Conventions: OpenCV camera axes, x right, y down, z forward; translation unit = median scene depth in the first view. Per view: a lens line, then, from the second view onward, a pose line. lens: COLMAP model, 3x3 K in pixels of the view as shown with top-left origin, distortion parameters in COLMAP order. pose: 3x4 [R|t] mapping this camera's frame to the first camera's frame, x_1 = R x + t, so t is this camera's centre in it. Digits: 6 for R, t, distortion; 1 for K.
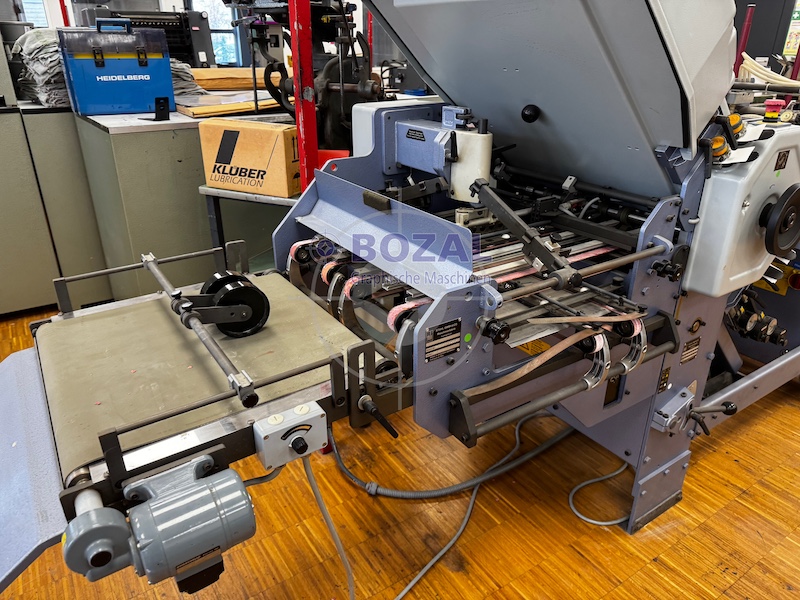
lens RADIAL K [[567.7, 0, 391.3], [0, 567.7, 298.2], [0, 0, 1]] dist [0.036337, -0.053134]
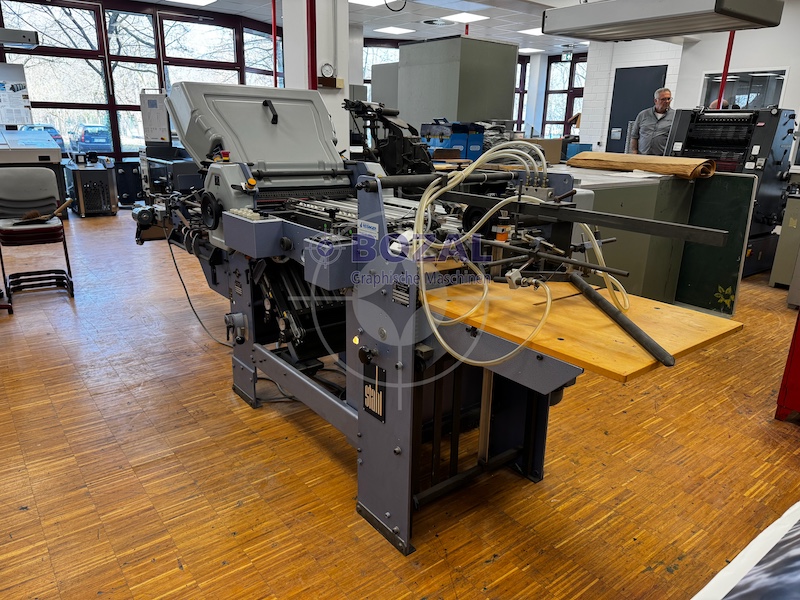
lens RADIAL K [[567.7, 0, 395.1], [0, 567.7, 306.0], [0, 0, 1]] dist [0.036337, -0.053134]
pose [[0.075766, 0.287805, -0.954687, 2.262573], [-0.425764, 0.875108, 0.230025, -0.468864], [0.901656, 0.389044, 0.188841, 1.126119]]
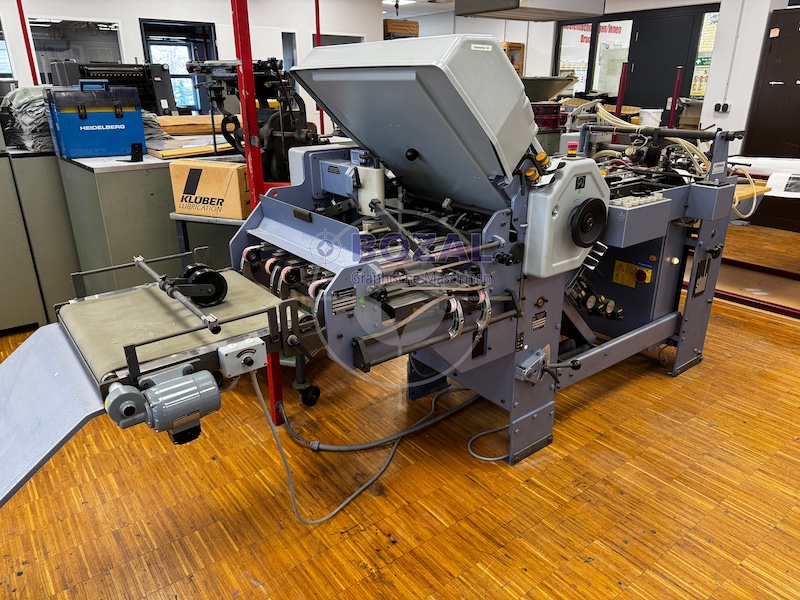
lens RADIAL K [[567.7, 0, 400.4], [0, 567.7, 300.0], [0, 0, 1]] dist [0.036337, -0.053134]
pose [[0.996455, -0.032273, 0.077691, 0.080966], [0.036728, 0.997720, -0.056617, 0.106519], [-0.075687, 0.059270, 0.995369, -0.348581]]
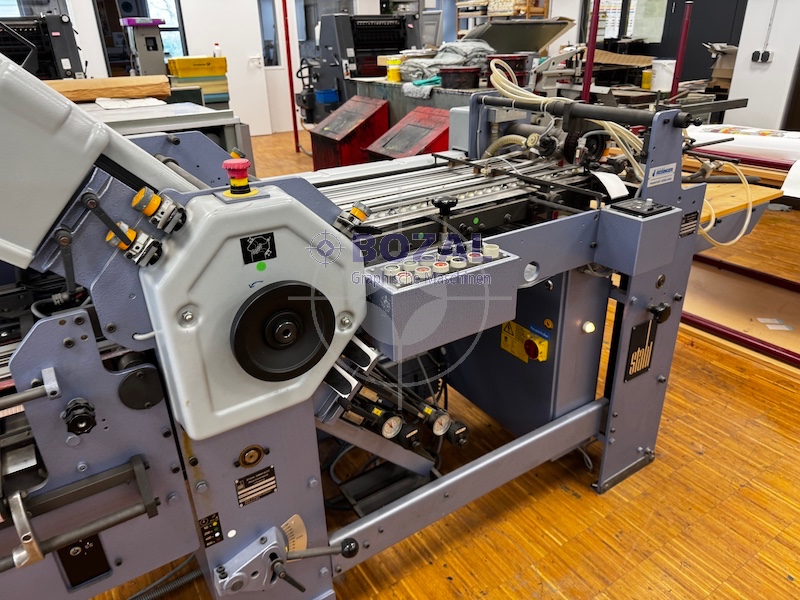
lens RADIAL K [[567.7, 0, 407.4], [0, 567.7, 294.5], [0, 0, 1]] dist [0.036337, -0.053134]
pose [[0.999746, -0.022421, -0.002324, 0.719830], [0.022442, 0.999707, 0.009121, -0.156619], [0.002119, -0.009171, 0.999956, 0.260575]]
